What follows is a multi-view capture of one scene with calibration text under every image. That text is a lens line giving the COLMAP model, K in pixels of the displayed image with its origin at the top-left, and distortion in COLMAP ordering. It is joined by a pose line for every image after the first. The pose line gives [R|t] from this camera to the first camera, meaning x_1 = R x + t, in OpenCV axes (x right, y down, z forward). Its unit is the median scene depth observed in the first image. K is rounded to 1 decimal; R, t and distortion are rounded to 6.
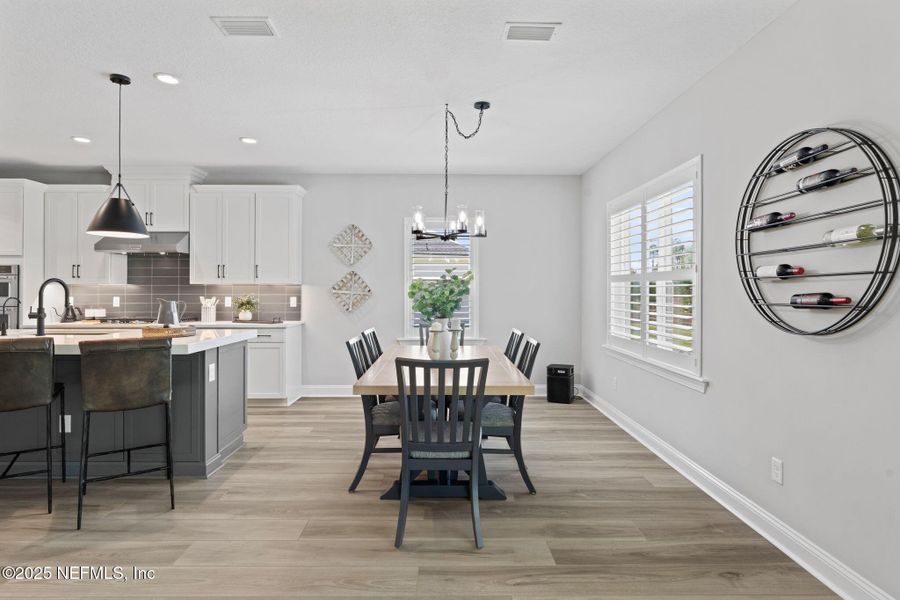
lens RADIAL K [[485.8, 0, 445.5], [0, 485.8, 287.0], [0, 0, 1]] dist [0.003120, 0.000542]
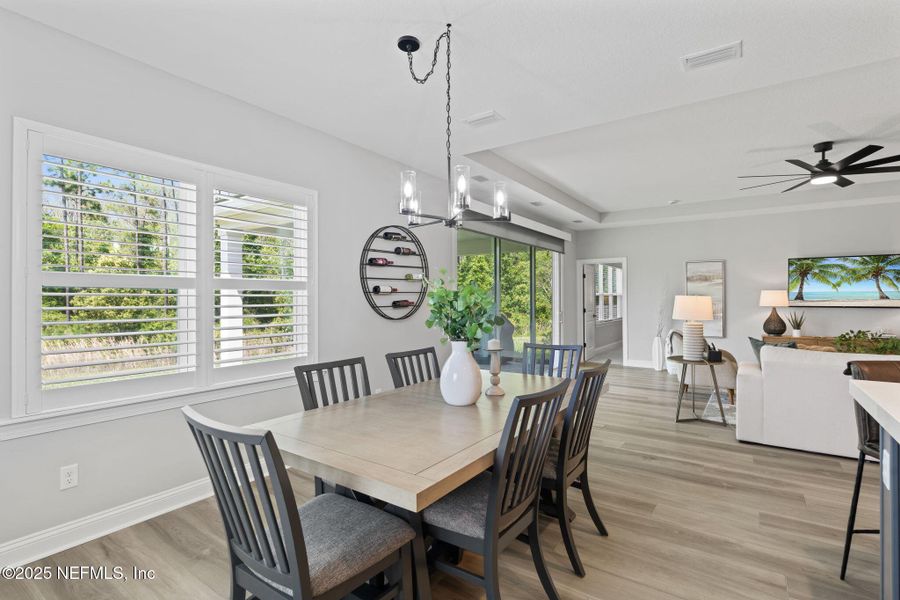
lens RADIAL K [[458.4, 0, 441.8], [0, 458.4, 295.2], [0, 0, 1]] dist [0.000204, -0.001501]
pose [[-0.817179, 0.009377, 0.576307, -0.516067], [0.003920, 0.999935, -0.010711, 0.010866], [-0.576370, -0.006494, -0.817163, 2.194069]]
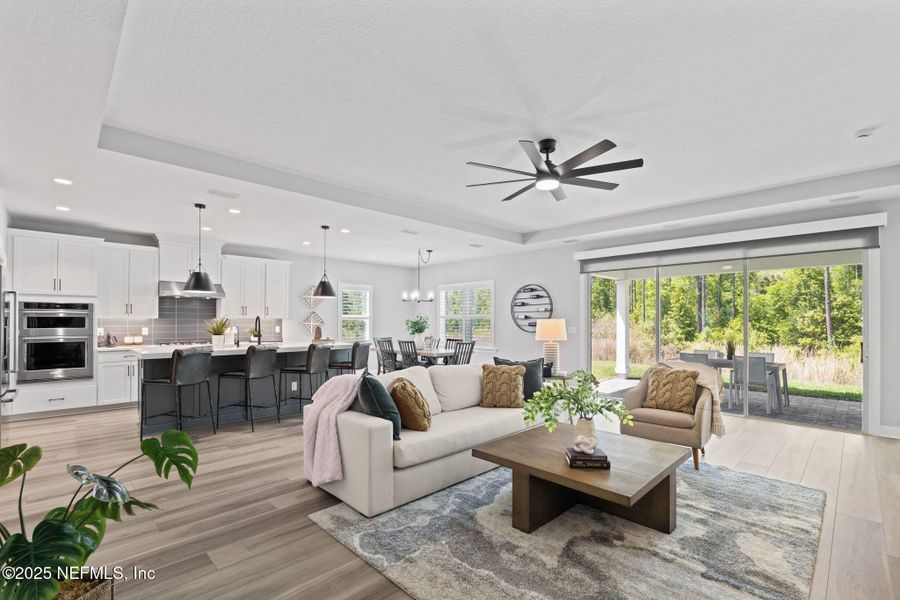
lens RADIAL K [[398.6, 0, 448.1], [0, 398.6, 318.5], [0, 0, 1]] dist [-0.002882, -0.000990]
pose [[0.728161, 0.004952, 0.685388, -1.856904], [-0.001761, 0.999984, -0.005355, -0.000918], [-0.685404, 0.002693, 0.728158, -0.880809]]
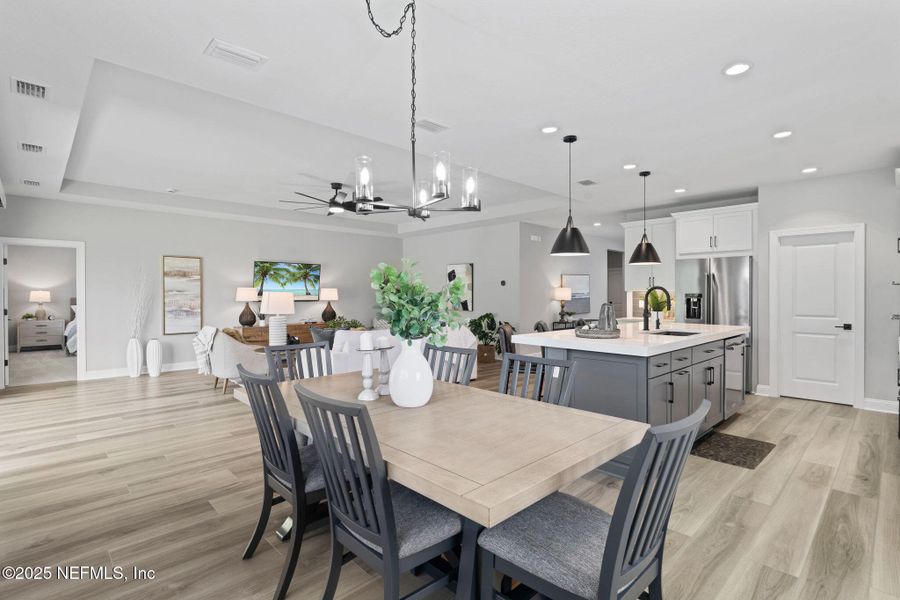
lens RADIAL K [[443.3, 0, 451.1], [0, 443.3, 299.4], [0, 0, 1]] dist [0.012598, -0.000153]
pose [[-0.730060, 0.010308, -0.683306, 0.501830], [0.000326, 0.999891, 0.014736, -0.001302], [0.683383, 0.010535, -0.729984, 2.053742]]
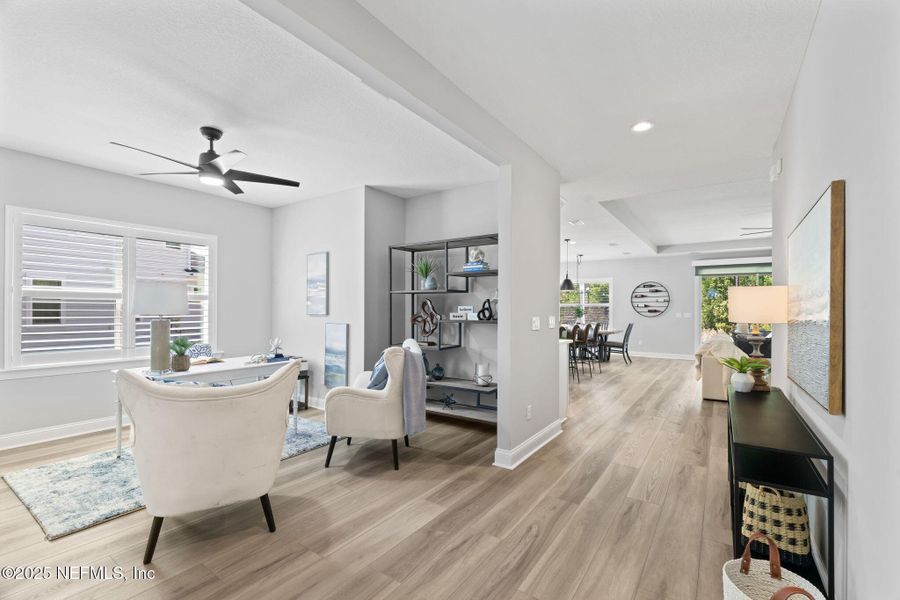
lens RADIAL K [[398.6, 0, 453.8], [0, 398.6, 309.9], [0, 0, 1]] dist [-0.002882, -0.000990]
pose [[0.567188, -0.001035, 0.823588, -3.841454], [-0.002764, 0.999991, 0.003160, 0.005172], [-0.823584, -0.004068, 0.567180, 0.207931]]
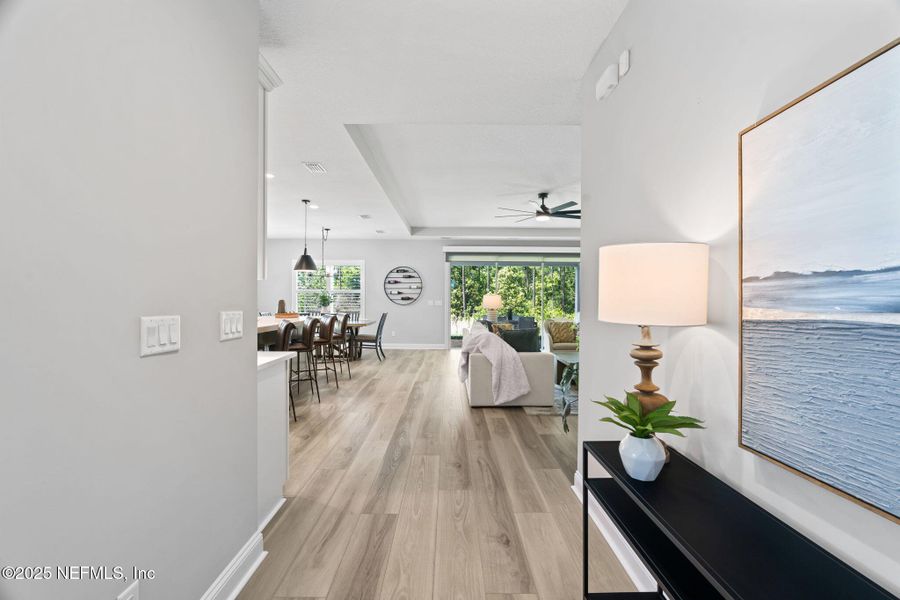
lens RADIAL K [[398.6, 0, 446.5], [0, 398.6, 301.2], [0, 0, 1]] dist [-0.002882, -0.000990]
pose [[0.019277, -0.010576, 0.999758, -3.062952], [-0.005766, 0.999926, 0.010689, 0.007865], [-0.999798, -0.005971, 0.019215, 0.390270]]
